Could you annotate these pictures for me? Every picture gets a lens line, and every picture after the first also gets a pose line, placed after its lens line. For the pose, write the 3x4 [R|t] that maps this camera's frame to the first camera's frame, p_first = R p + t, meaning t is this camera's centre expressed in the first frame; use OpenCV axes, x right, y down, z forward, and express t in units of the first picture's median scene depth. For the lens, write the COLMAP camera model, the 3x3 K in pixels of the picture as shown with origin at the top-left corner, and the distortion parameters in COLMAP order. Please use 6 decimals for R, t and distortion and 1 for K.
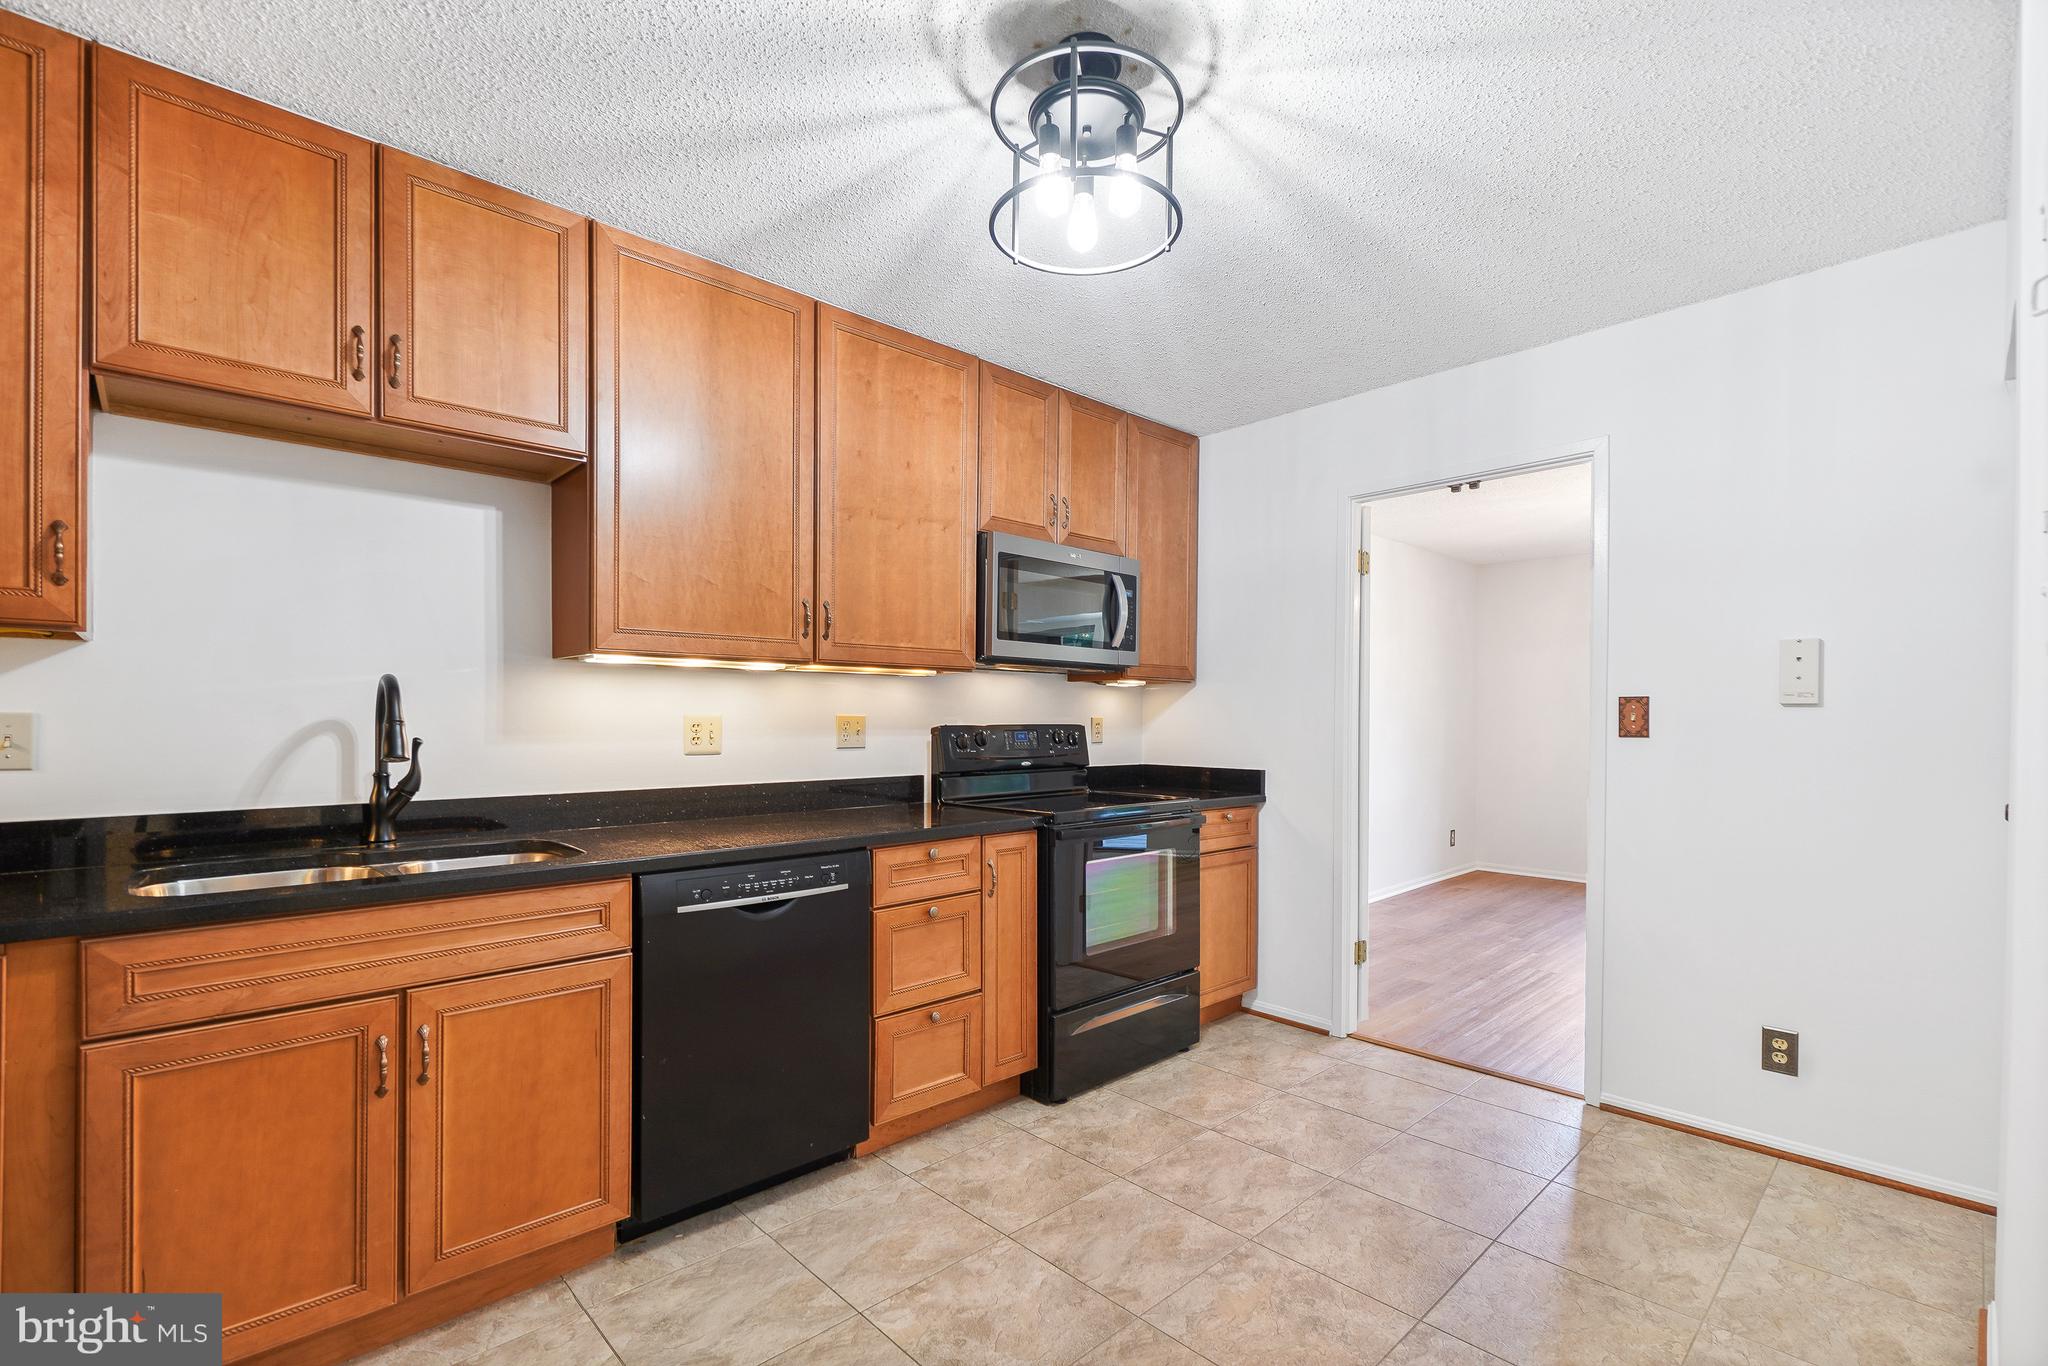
lens RADIAL K [[919.5, 0, 1034.0], [0, 919.5, 722.9], [0, 0, 1]] dist [-0.000407, -0.000348]
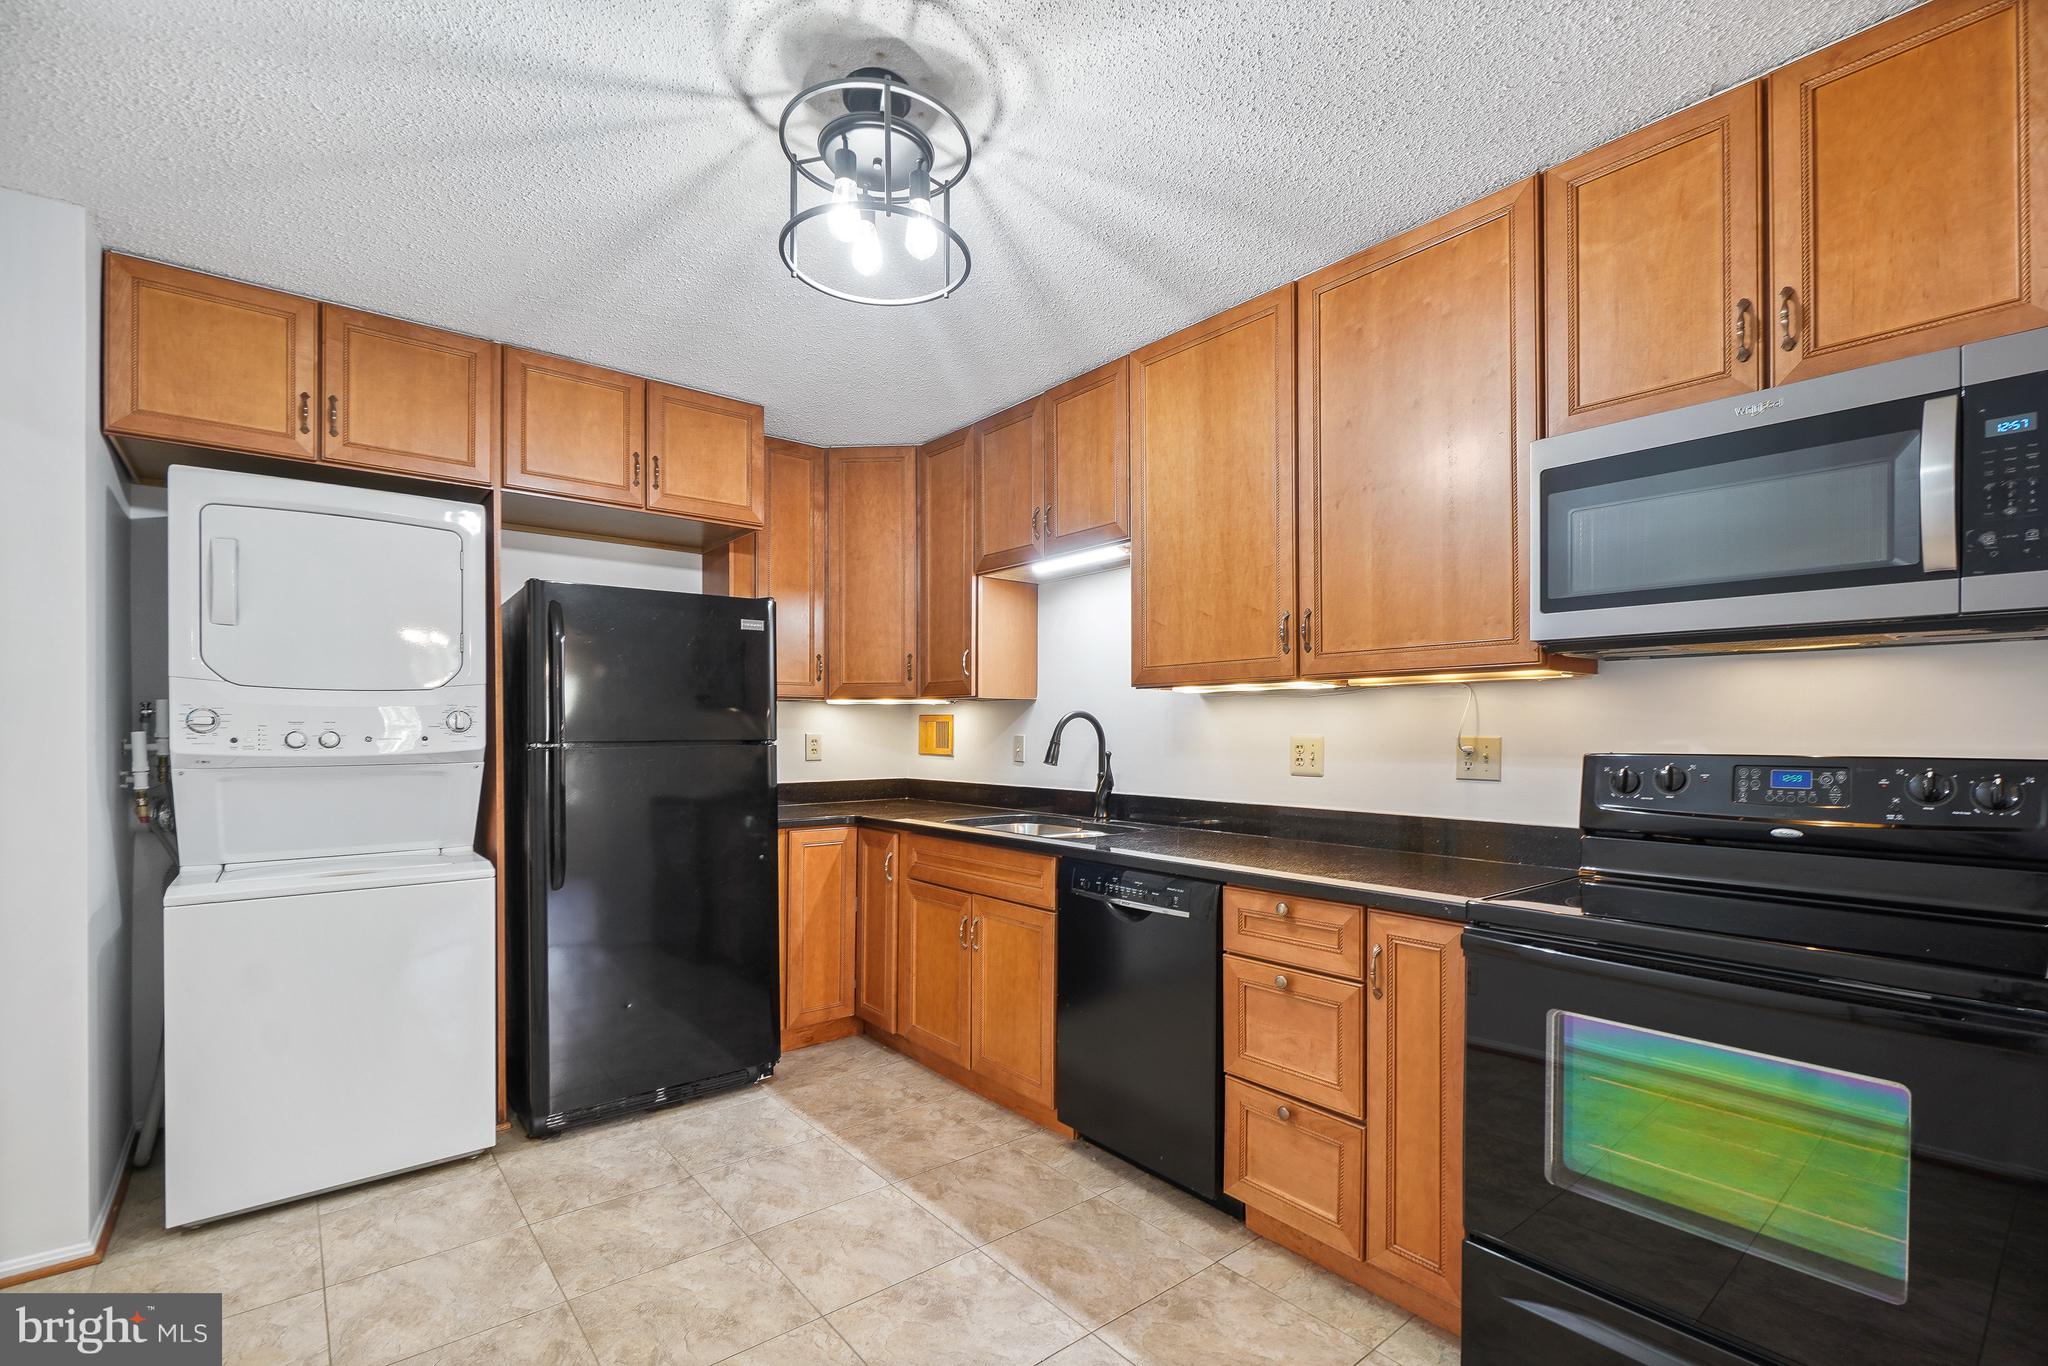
lens RADIAL K [[911.4, 0, 1041.8], [0, 911.4, 735.9], [0, 0, 1]] dist [-0.000725, 0.000002]
pose [[-0.067989, -0.000984, -0.997686, 0.718448], [-0.007437, 0.999972, -0.000480, -0.007532], [0.997658, 0.007387, -0.067994, 0.862662]]
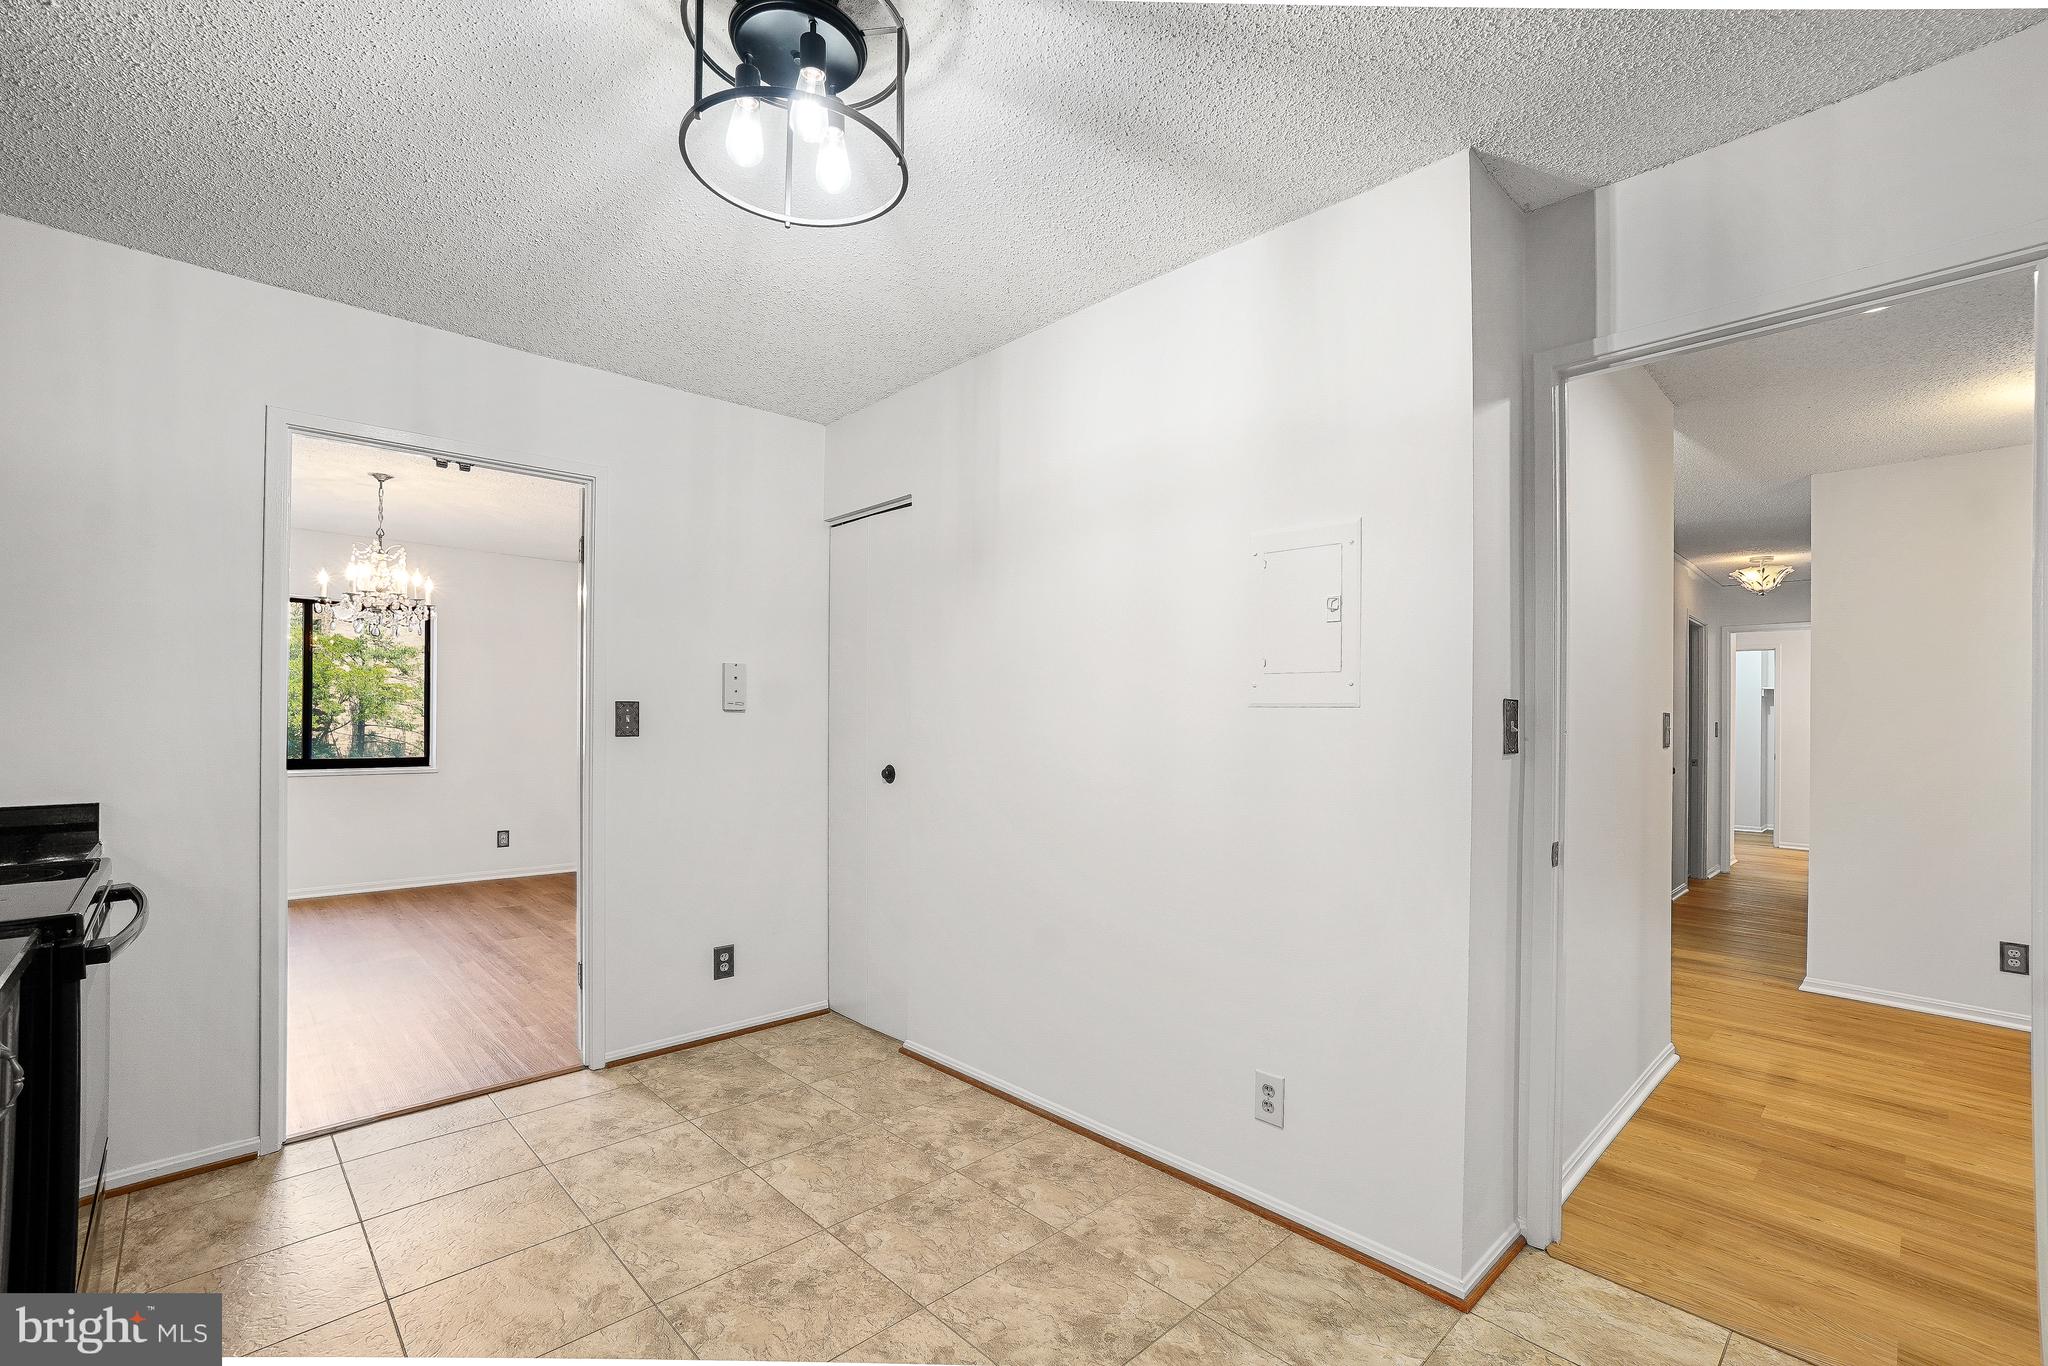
lens RADIAL K [[911.4, 0, 1041.8], [0, 911.4, 735.9], [0, 0, 1]] dist [-0.000725, 0.000002]
pose [[-0.000871, -0.021171, 0.999775, -0.546685], [0.006272, 0.999756, 0.021176, -0.006791], [-0.999980, 0.006289, -0.000738, 0.528470]]
